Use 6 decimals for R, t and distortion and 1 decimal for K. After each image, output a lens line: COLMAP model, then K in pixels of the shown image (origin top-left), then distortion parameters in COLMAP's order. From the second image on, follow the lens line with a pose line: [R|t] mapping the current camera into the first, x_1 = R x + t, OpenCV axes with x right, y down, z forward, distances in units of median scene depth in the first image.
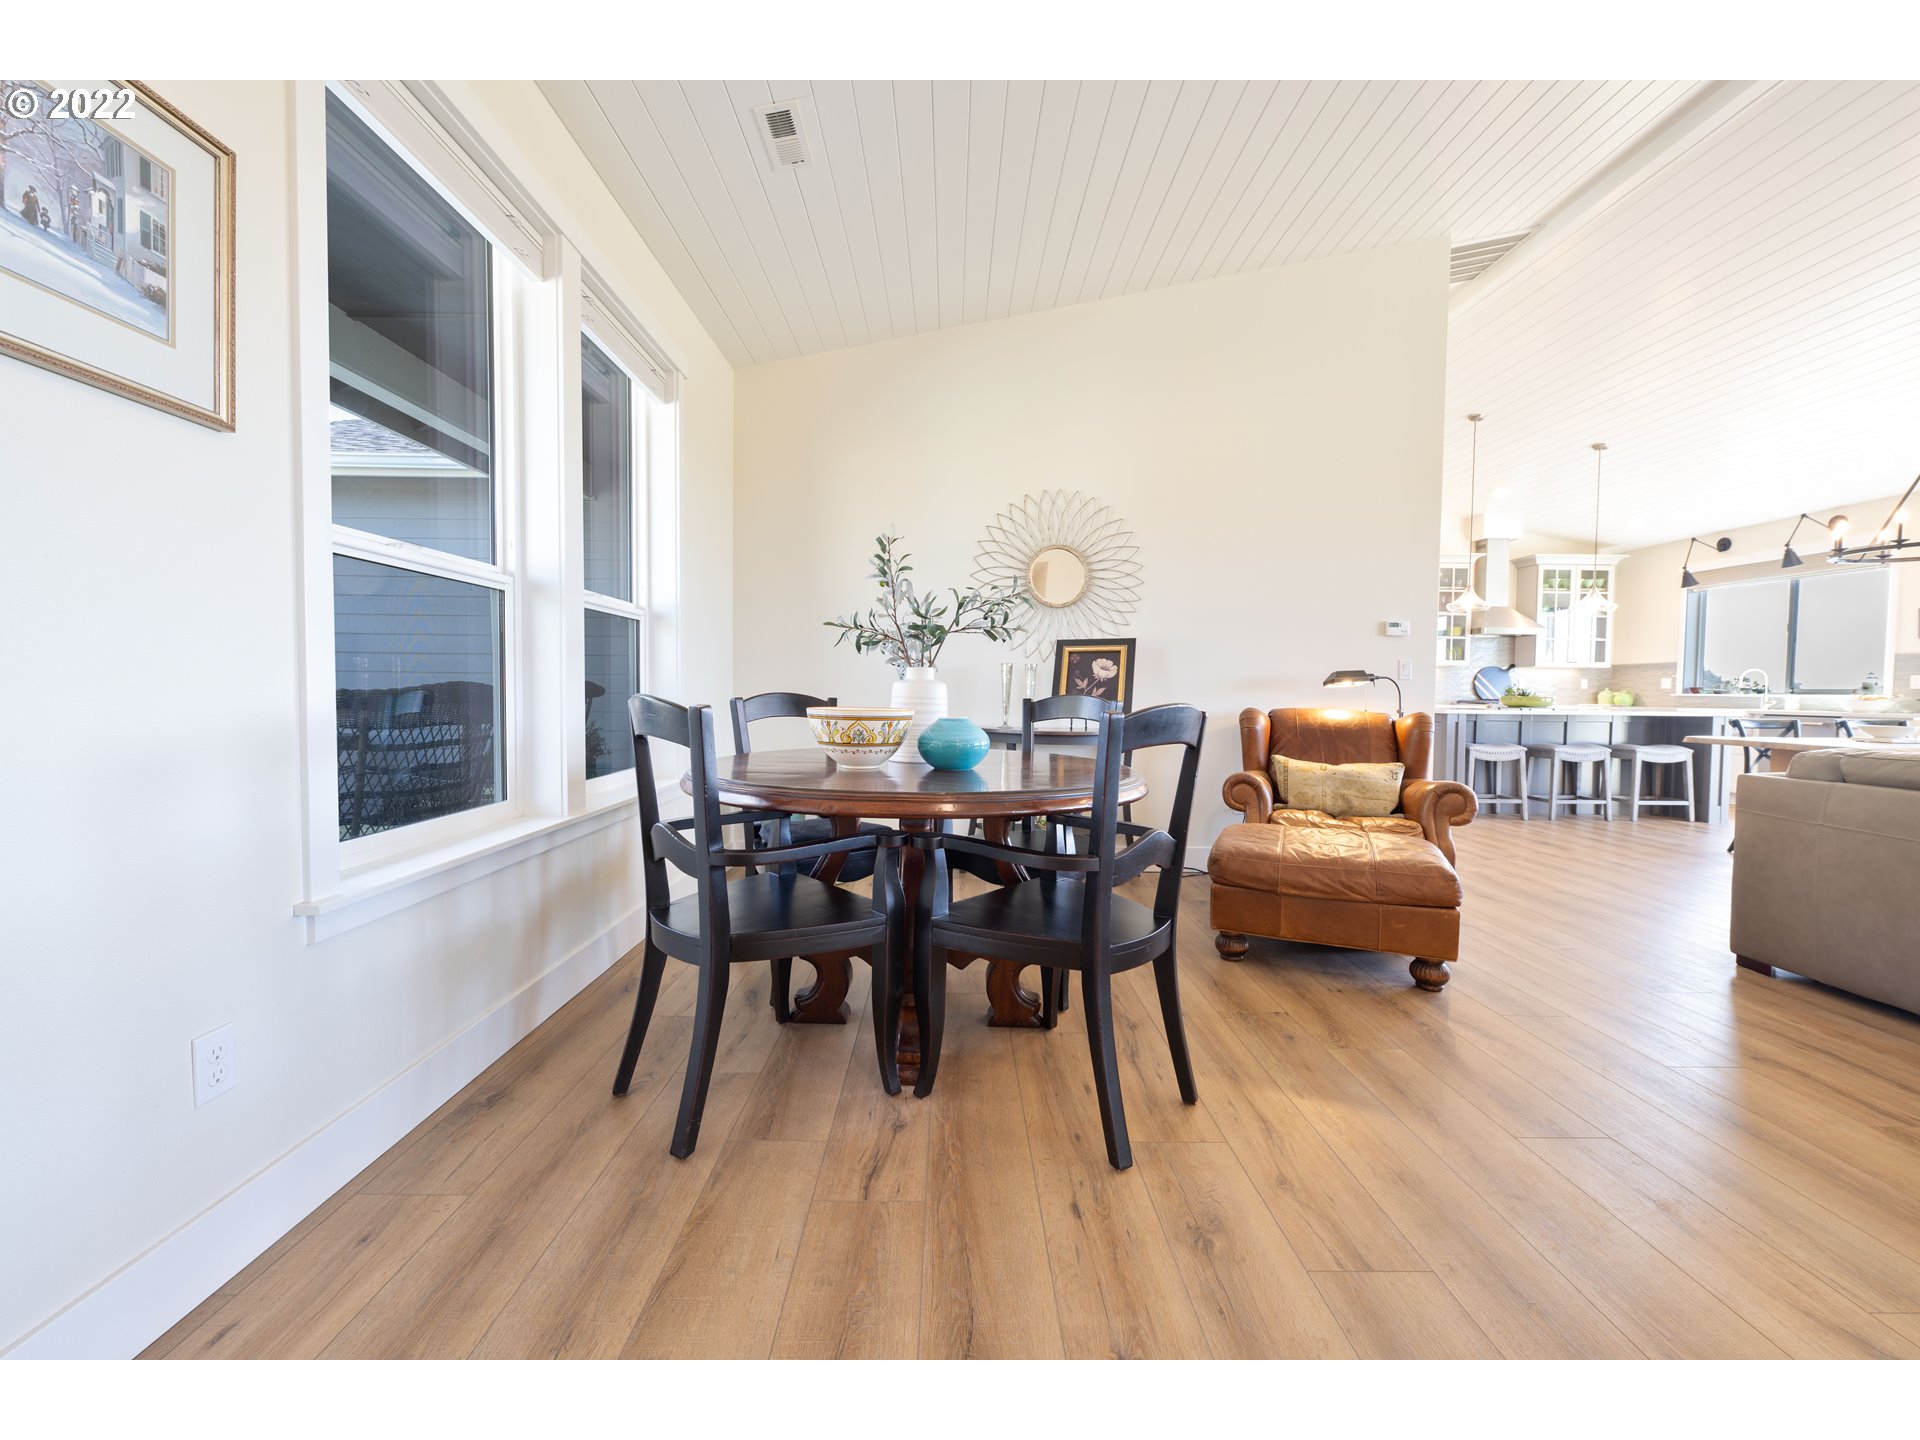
lens RADIAL K [[757.3, 0, 960.0], [0, 757.3, 720.0], [0, 0, 1]] dist [-0.002572, -0.000117]
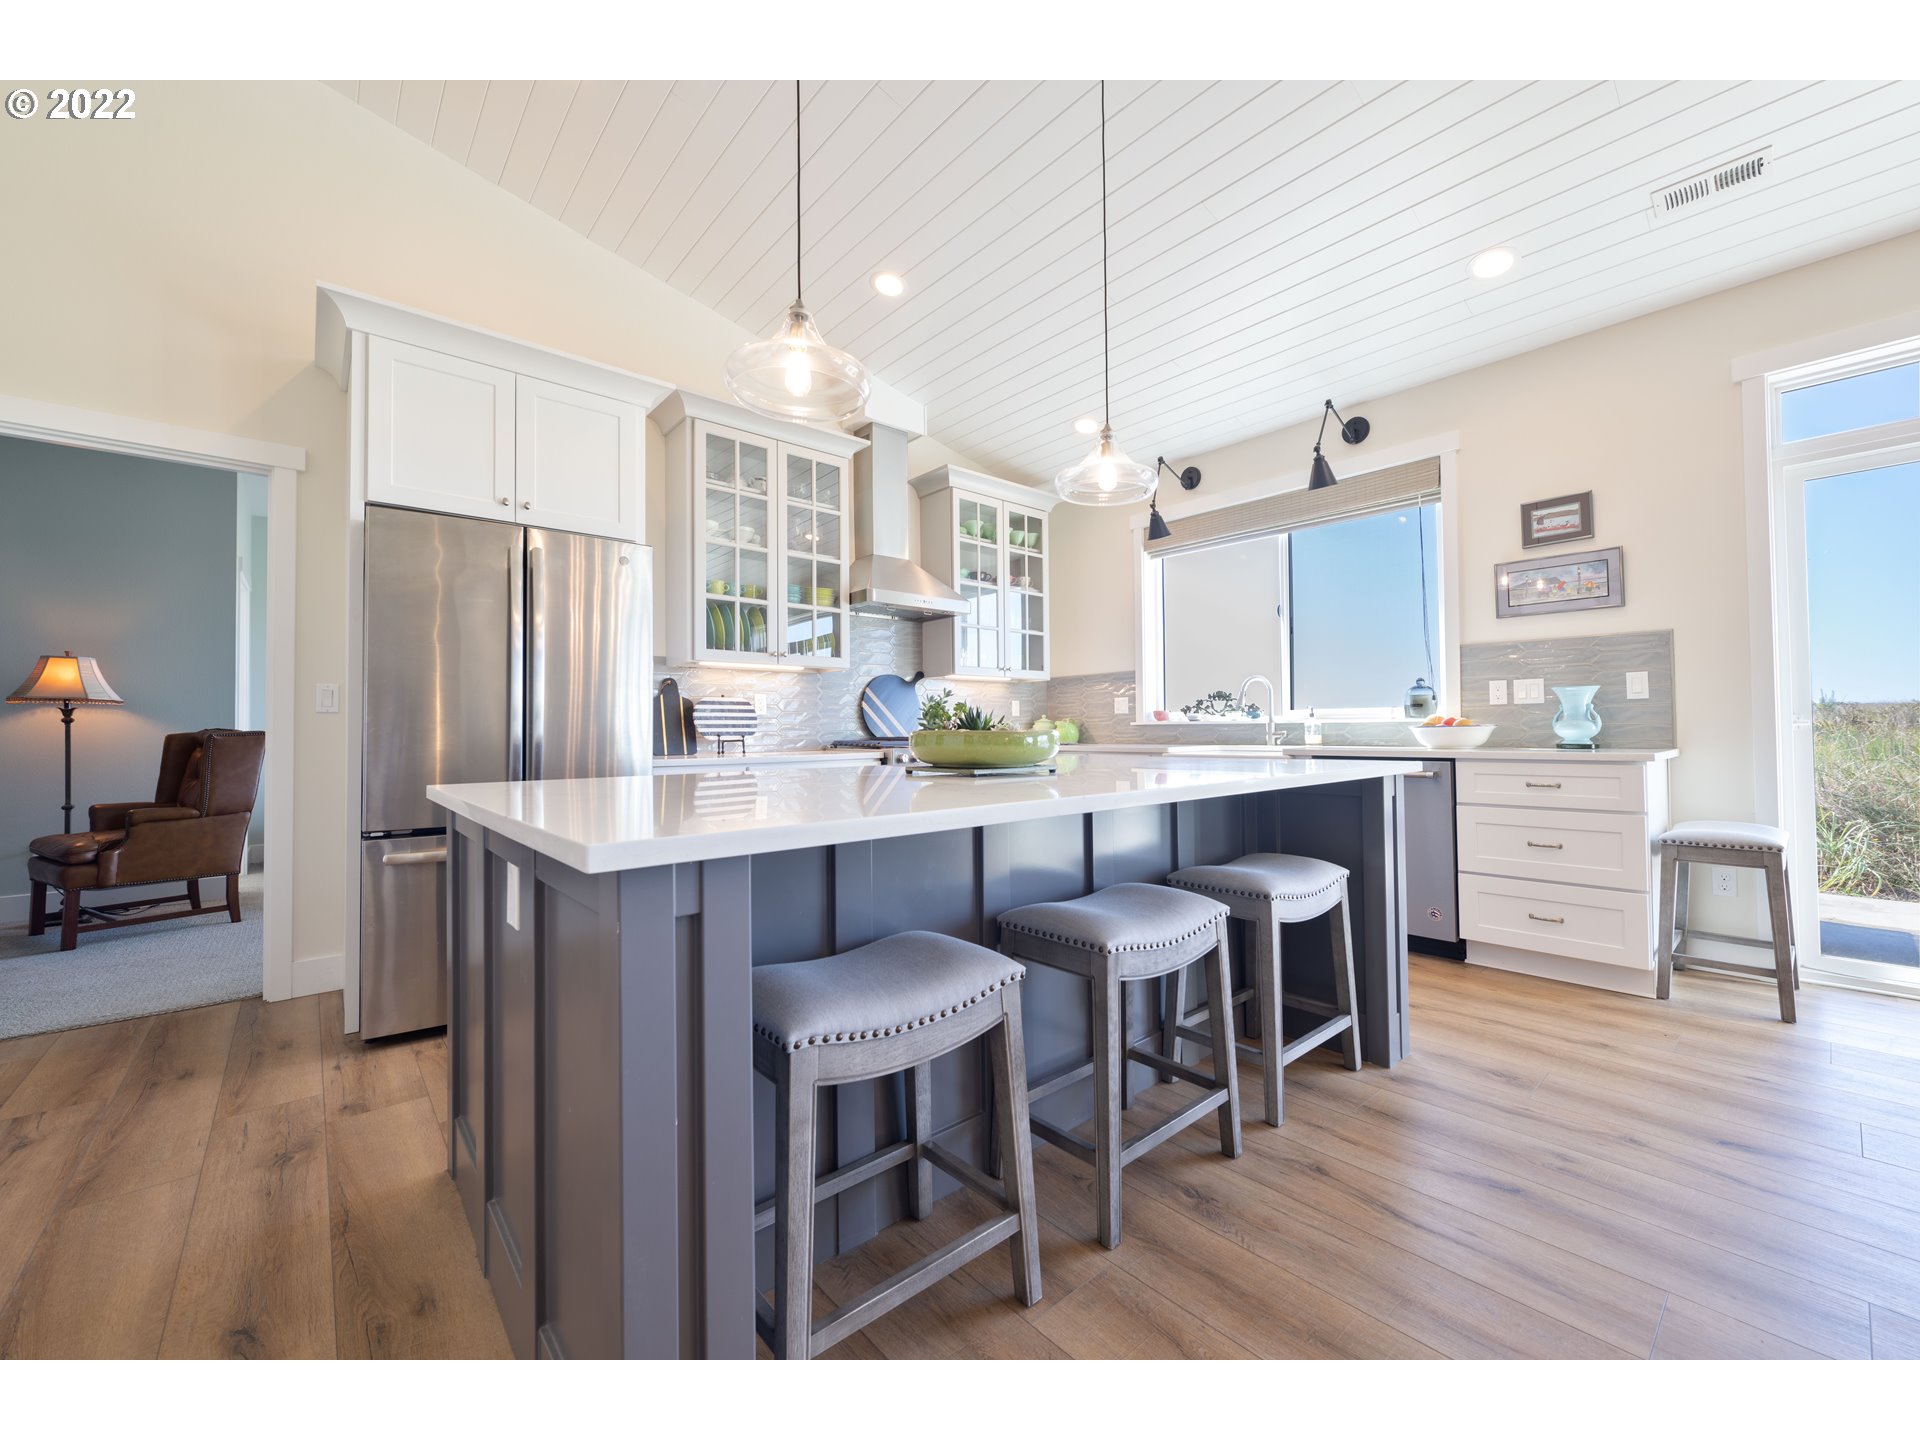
lens RADIAL K [[757.3, 0, 960.0], [0, 757.3, 720.0], [0, 0, 1]] dist [-0.002572, -0.000117]
pose [[0.764633, -0.008947, 0.644404, 0.416013], [0.042131, 0.998459, -0.036129, -0.018799], [-0.643087, 0.054775, 0.763831, 0.587993]]
